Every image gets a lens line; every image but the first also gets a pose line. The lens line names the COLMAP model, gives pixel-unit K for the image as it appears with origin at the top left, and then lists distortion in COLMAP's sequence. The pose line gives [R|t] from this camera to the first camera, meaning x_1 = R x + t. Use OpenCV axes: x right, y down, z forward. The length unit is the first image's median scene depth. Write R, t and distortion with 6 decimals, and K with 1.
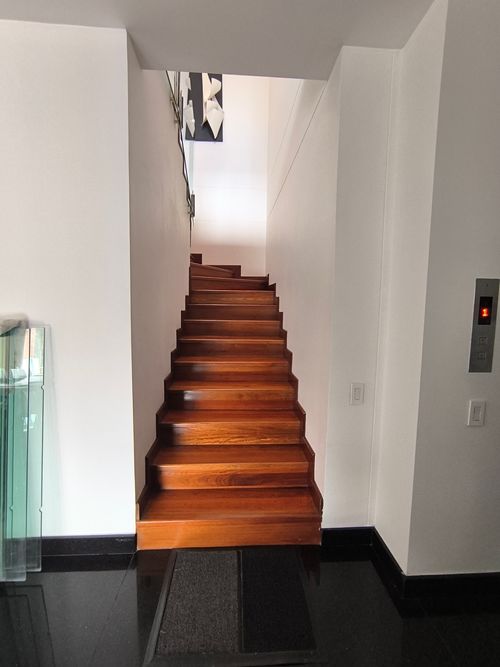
lens RADIAL K [[305.9, 0, 250.0], [0, 305.9, 333.5], [0, 0, 1]] dist [-0.001402, 0.000578]
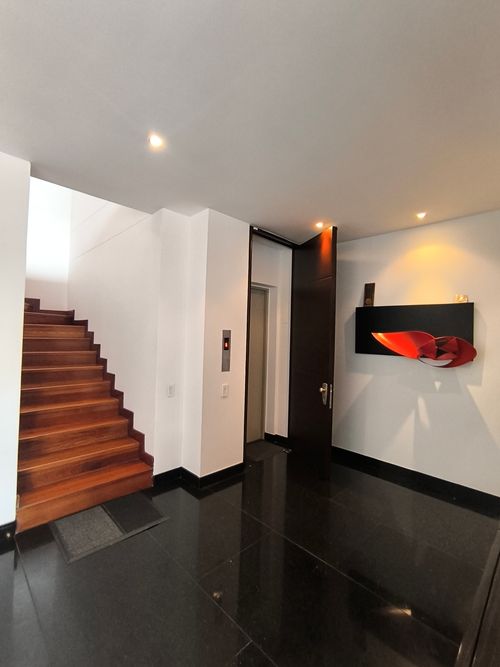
lens RADIAL K [[305.9, 0, 250.0], [0, 305.9, 333.5], [0, 0, 1]] dist [-0.001402, 0.000578]
pose [[0.744833, 0.014206, 0.667100, -0.484134], [0.049100, 0.995896, -0.076029, 0.022821], [-0.665442, 0.089384, 0.741078, -0.634215]]
